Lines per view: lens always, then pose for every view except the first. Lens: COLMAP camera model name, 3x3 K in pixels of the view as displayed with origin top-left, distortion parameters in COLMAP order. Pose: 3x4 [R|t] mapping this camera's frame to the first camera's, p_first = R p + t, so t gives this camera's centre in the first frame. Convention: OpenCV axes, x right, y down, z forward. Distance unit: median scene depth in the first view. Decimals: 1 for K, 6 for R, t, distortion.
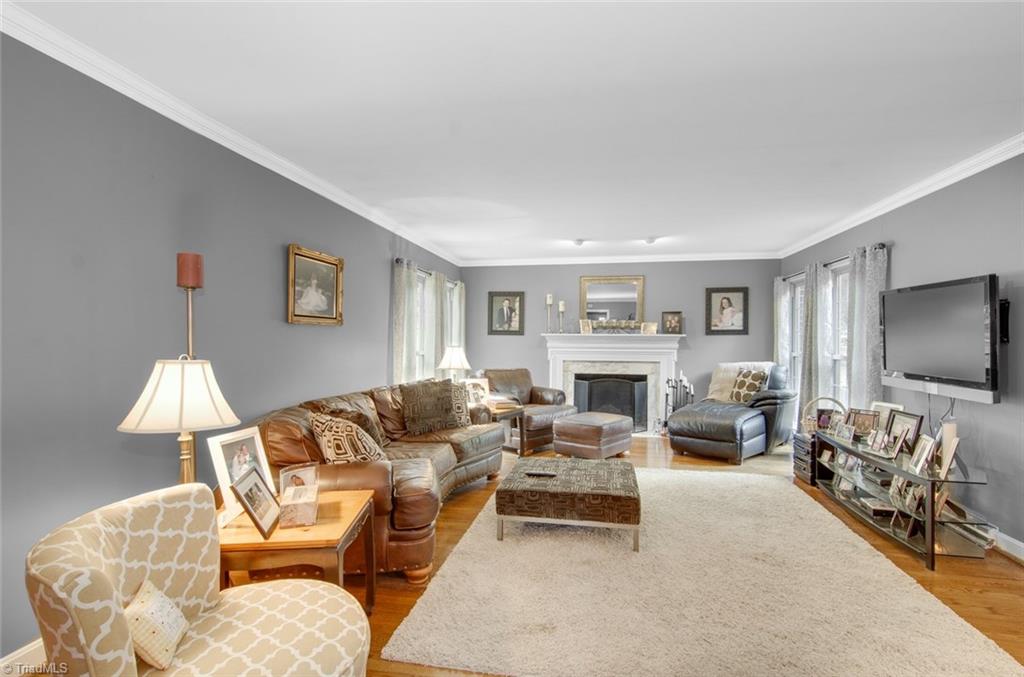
lens RADIAL K [[491.4, 0, 512.0], [0, 491.4, 338.8], [0, 0, 1]] dist [0.008806, -0.006597]
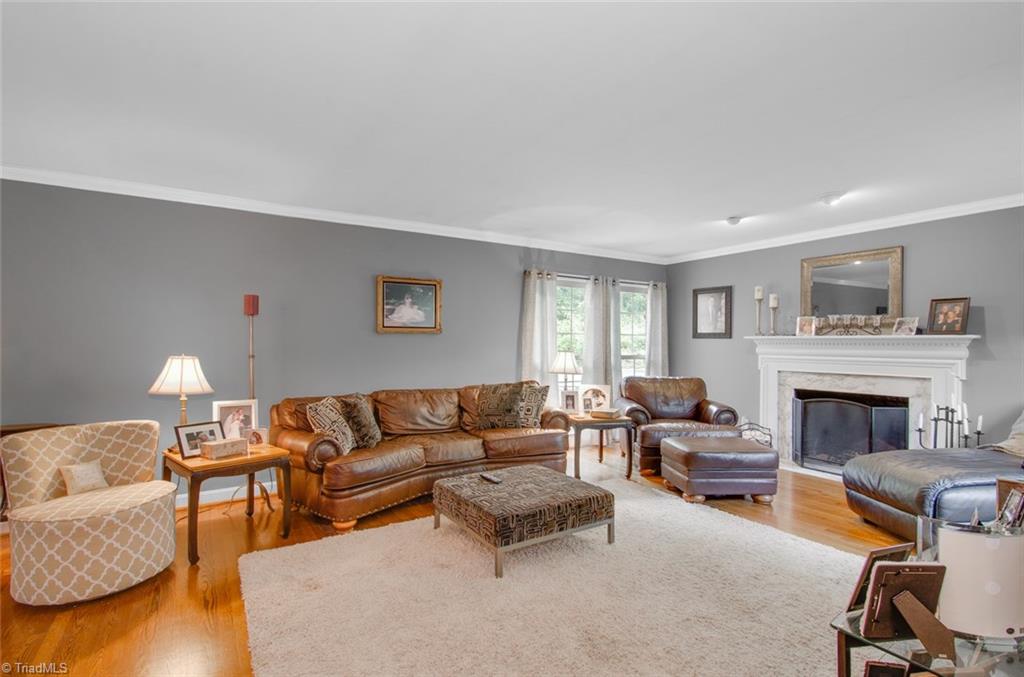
lens RADIAL K [[491.4, 0, 509.7], [0, 491.4, 340.0], [0, 0, 1]] dist [0.008806, -0.006597]
pose [[0.678097, -0.006742, -0.734942, 0.472761], [0.003906, 0.999977, -0.005570, -0.001442], [0.734962, 0.000906, 0.678108, 0.198920]]
